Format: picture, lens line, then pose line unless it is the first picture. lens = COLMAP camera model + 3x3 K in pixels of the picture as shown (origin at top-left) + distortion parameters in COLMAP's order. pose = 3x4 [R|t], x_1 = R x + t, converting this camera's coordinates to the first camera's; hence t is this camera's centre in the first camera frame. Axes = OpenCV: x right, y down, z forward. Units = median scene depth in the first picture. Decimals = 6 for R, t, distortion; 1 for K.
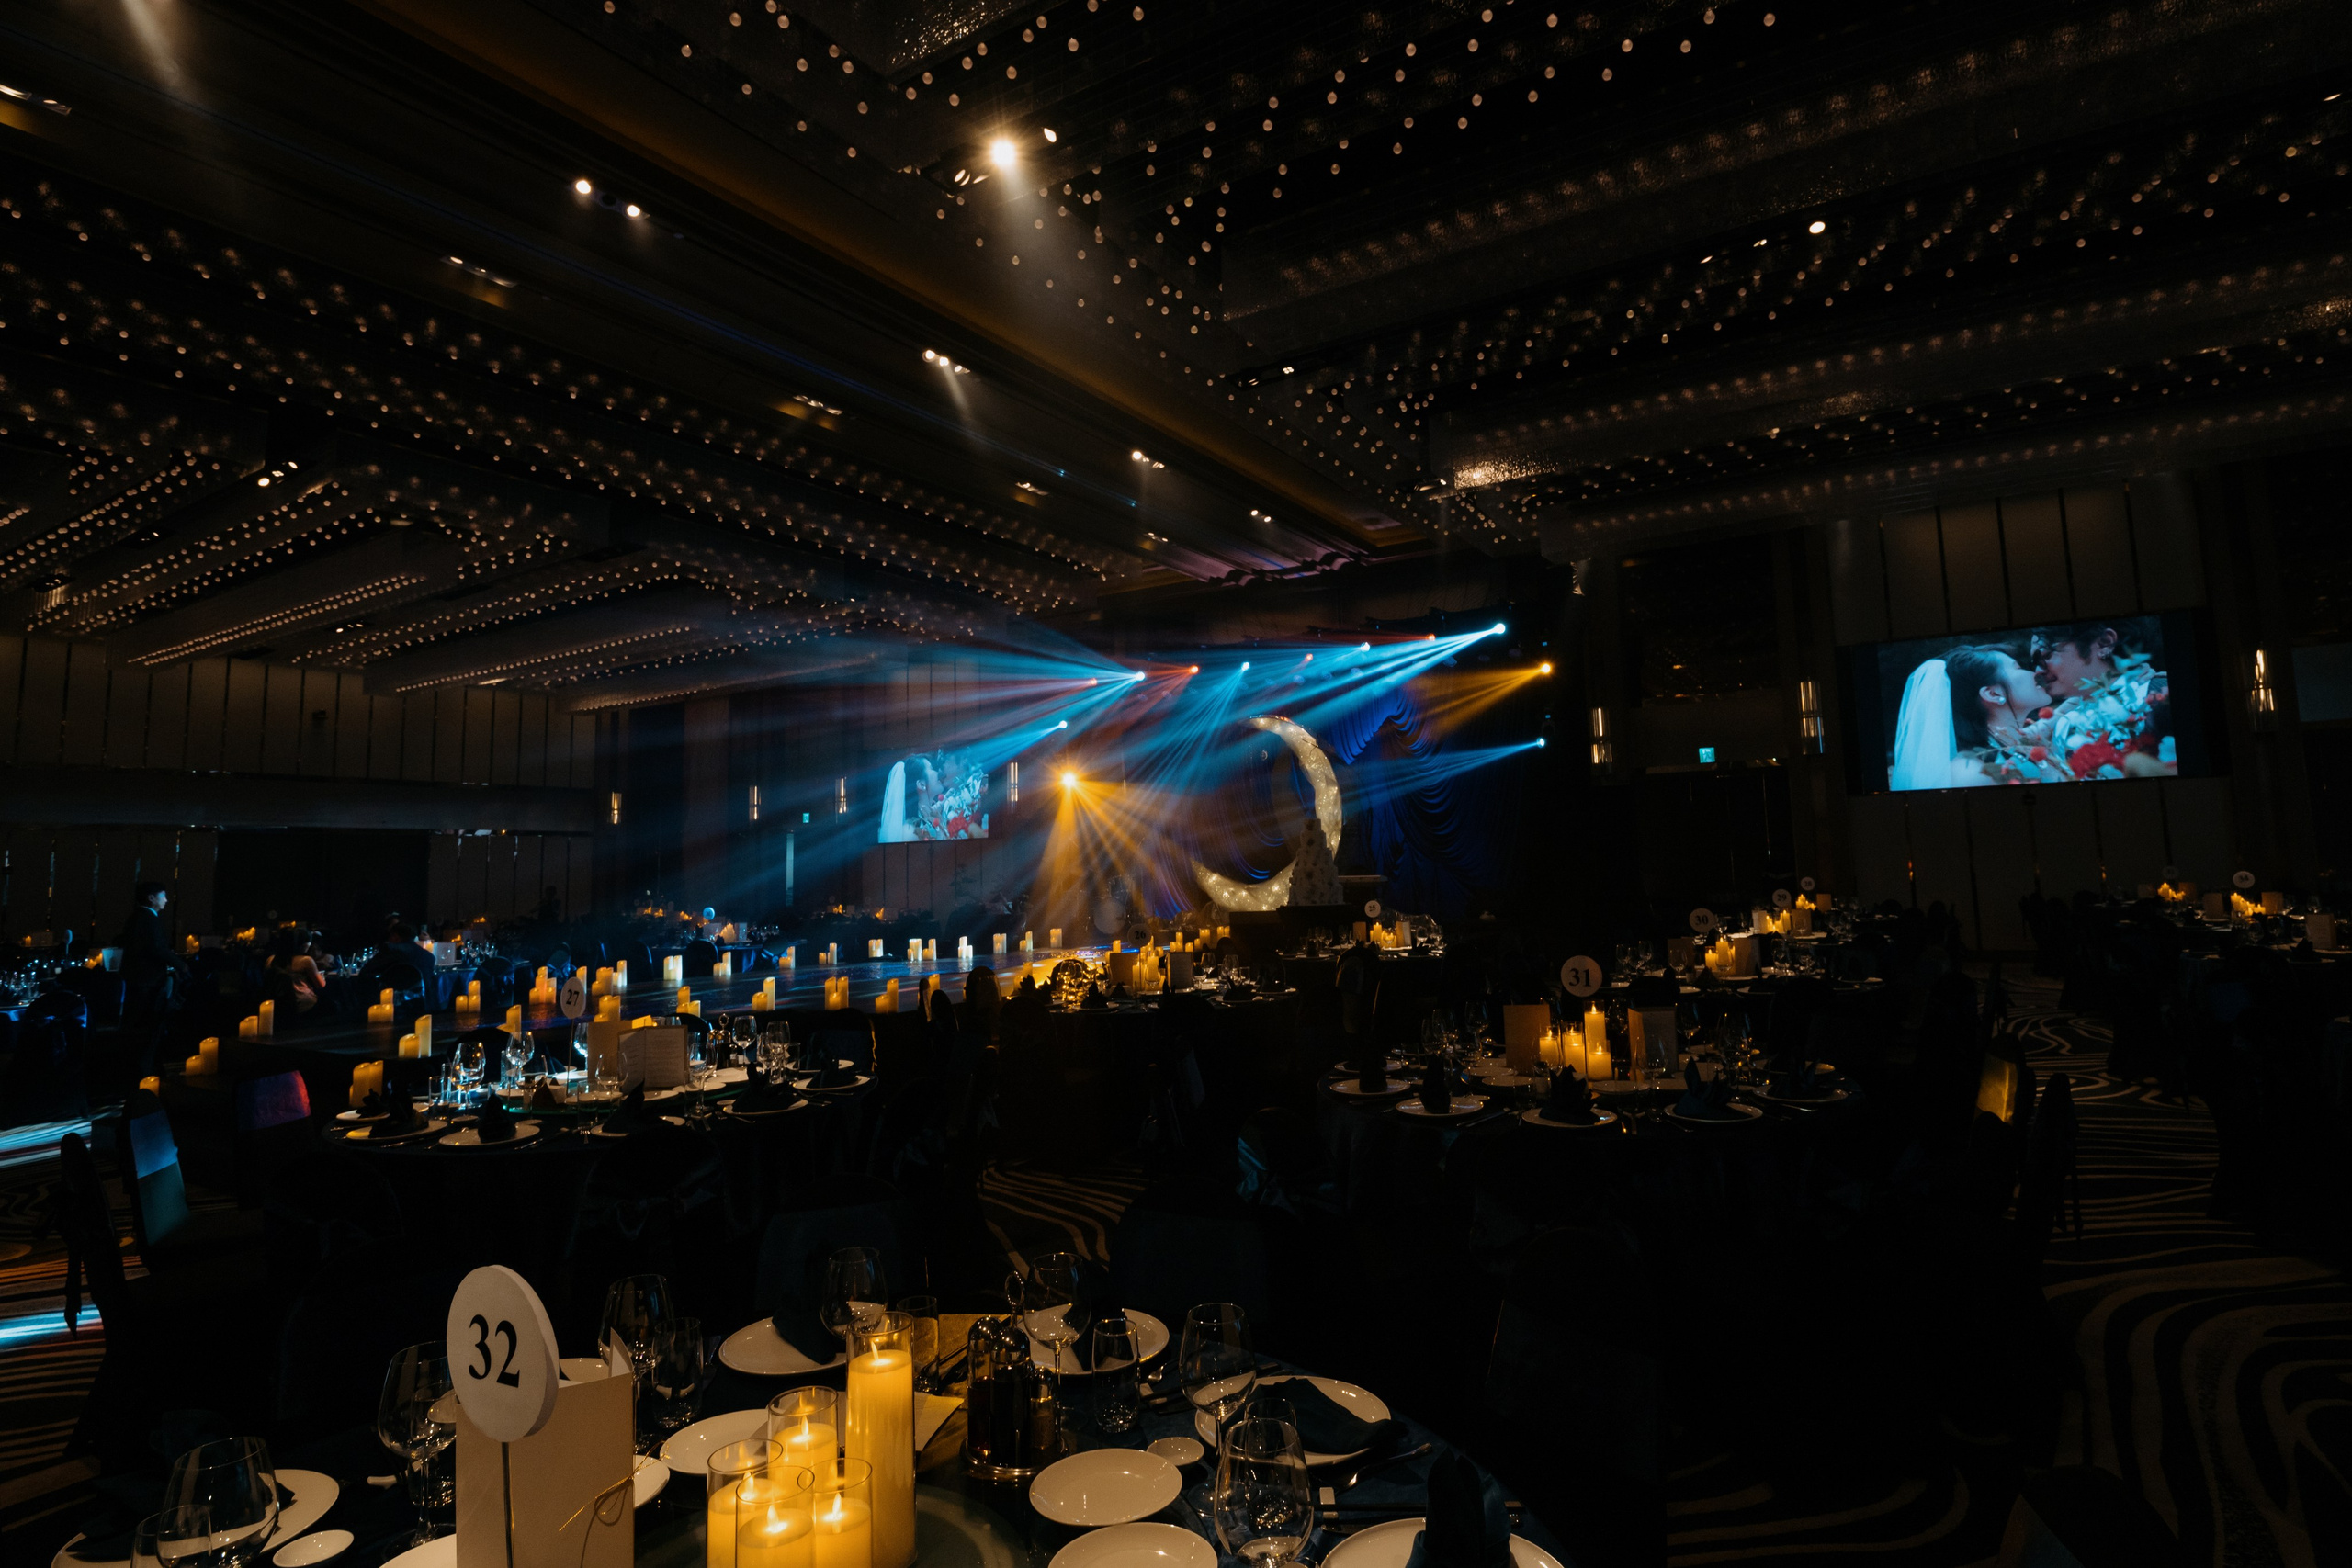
lens RADIAL K [[1077.0, 0, 1176.0], [0, 1077.0, 784.0], [0, 0, 1]] dist [-0.028743, -0.000343]
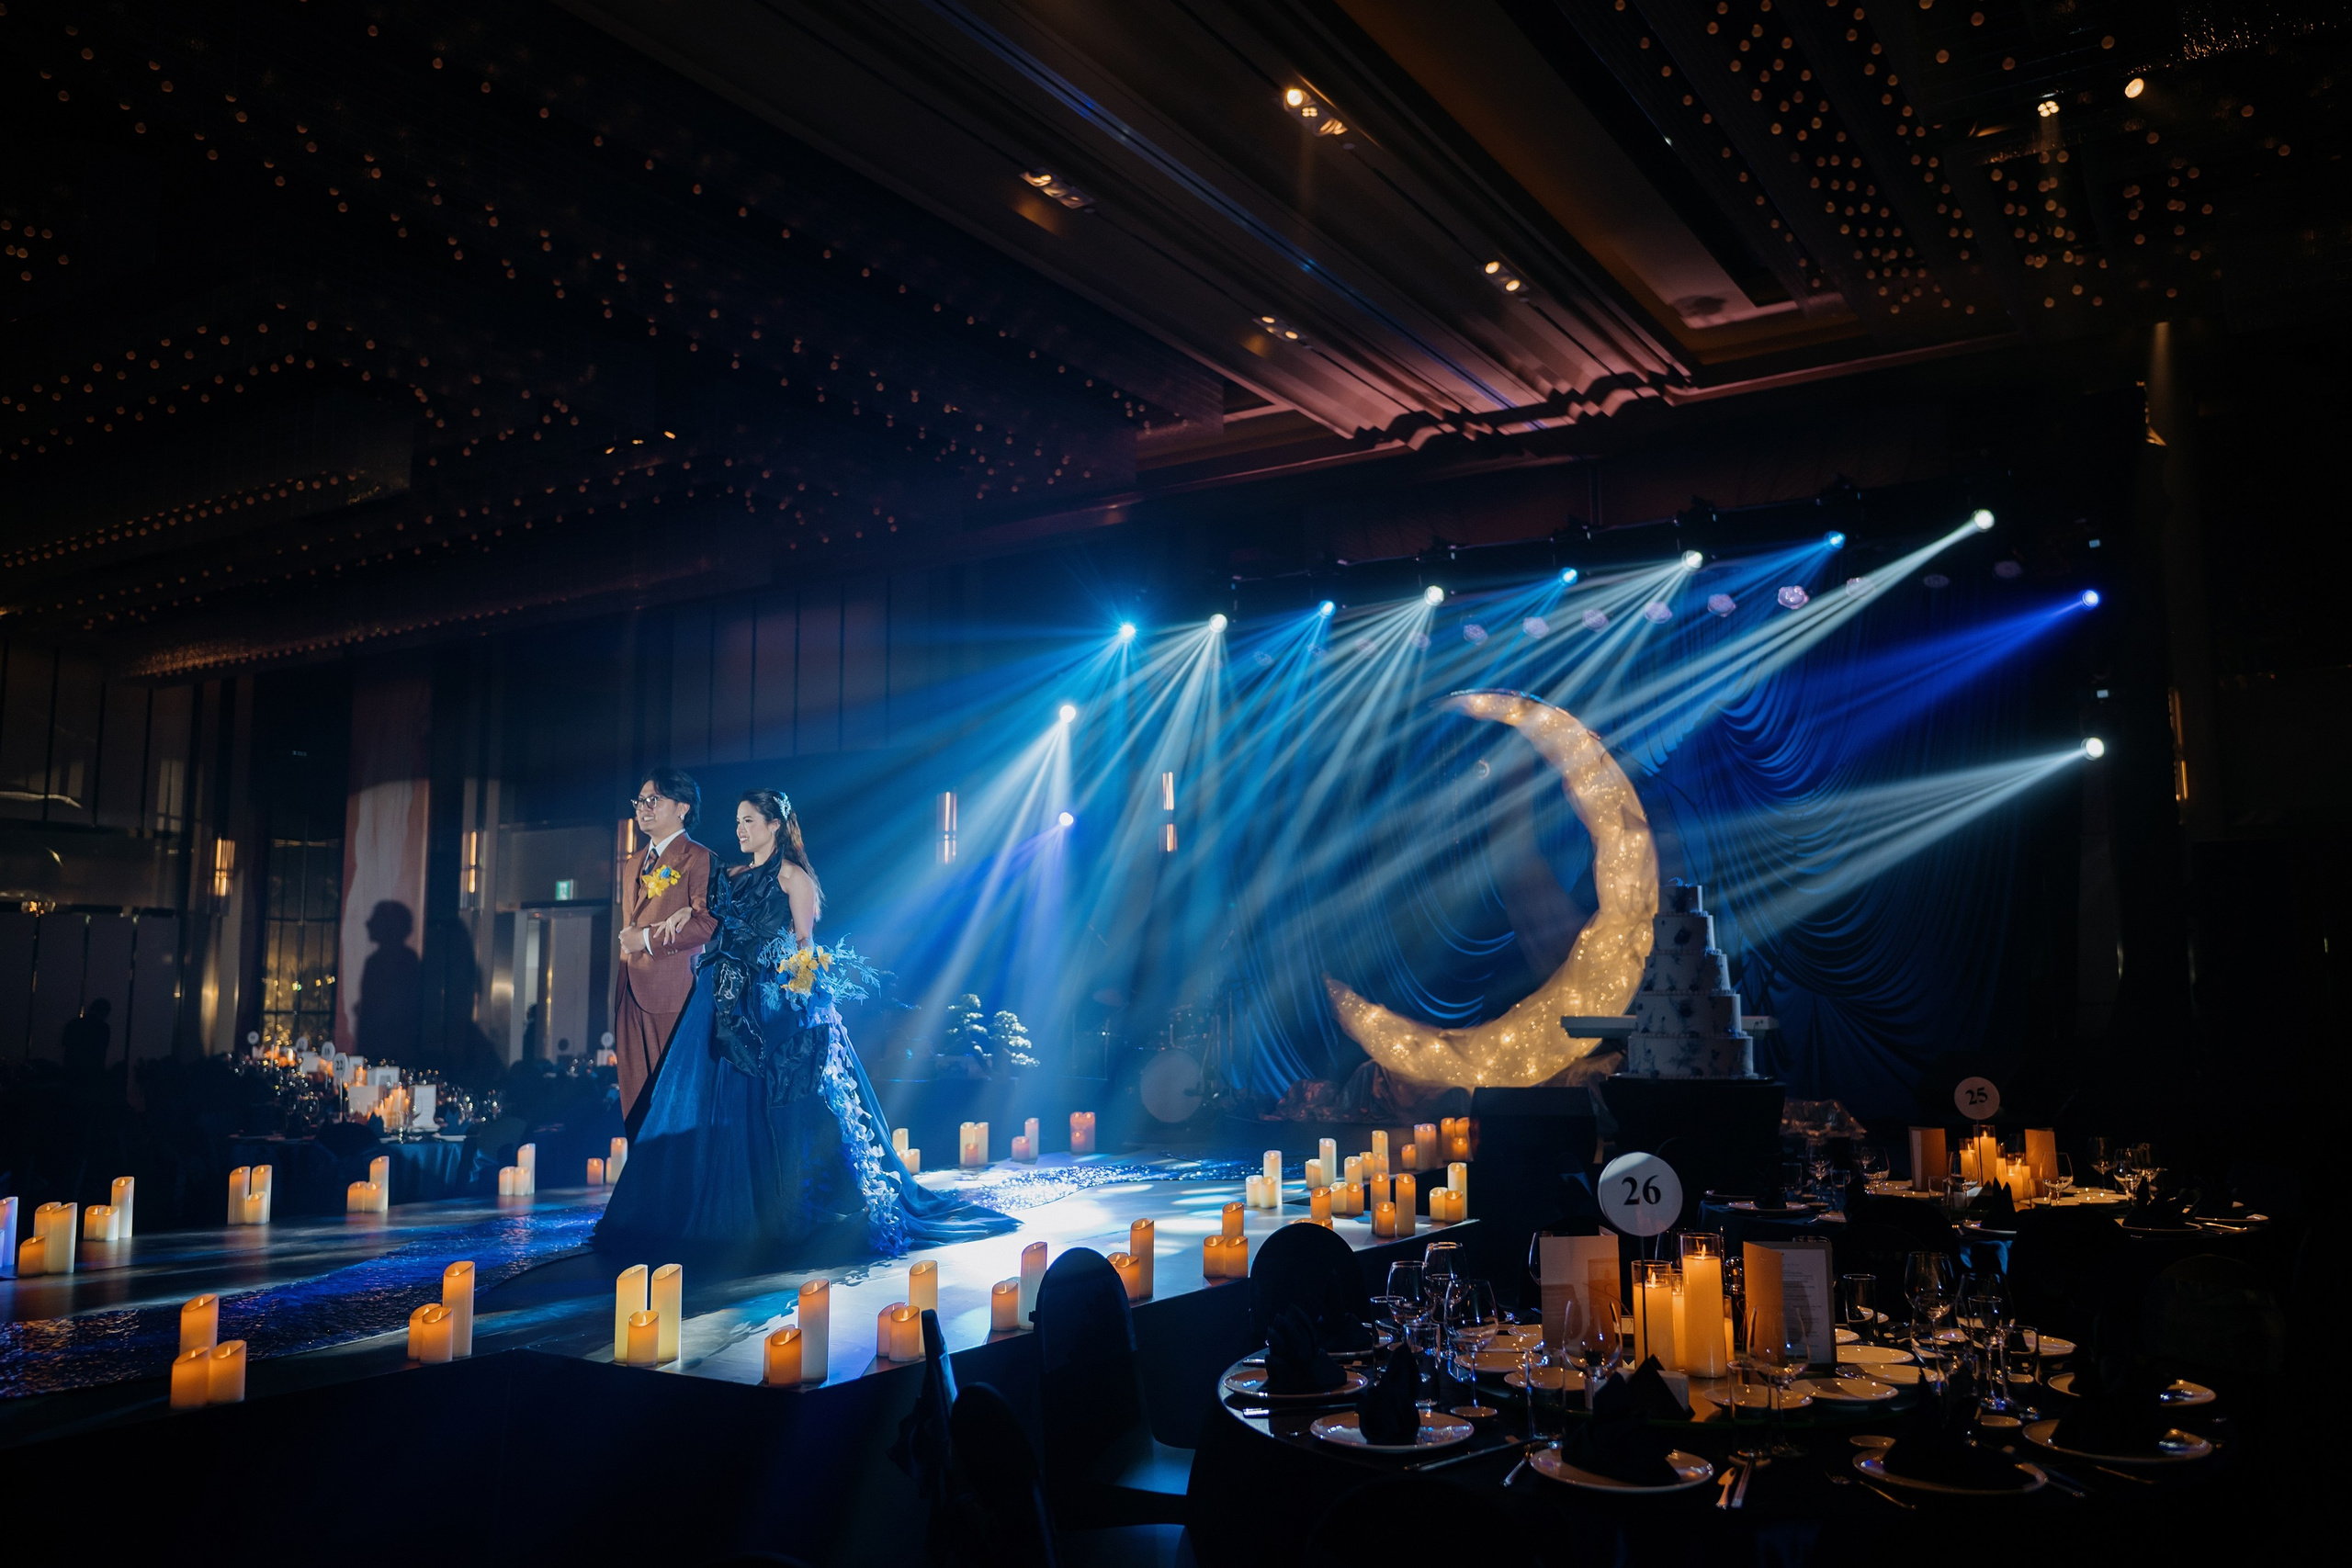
lens RADIAL K [[1965.9, 0, 1170.3], [0, 1965.9, 795.3], [0, 0, 1]] dist [-0.003706, 0.000840]
pose [[0.999244, 0.019736, -0.033491, -0.034004], [-0.020516, 0.999522, -0.023110, 0.009911], [0.033019, 0.023779, 0.999172, 0.095987]]
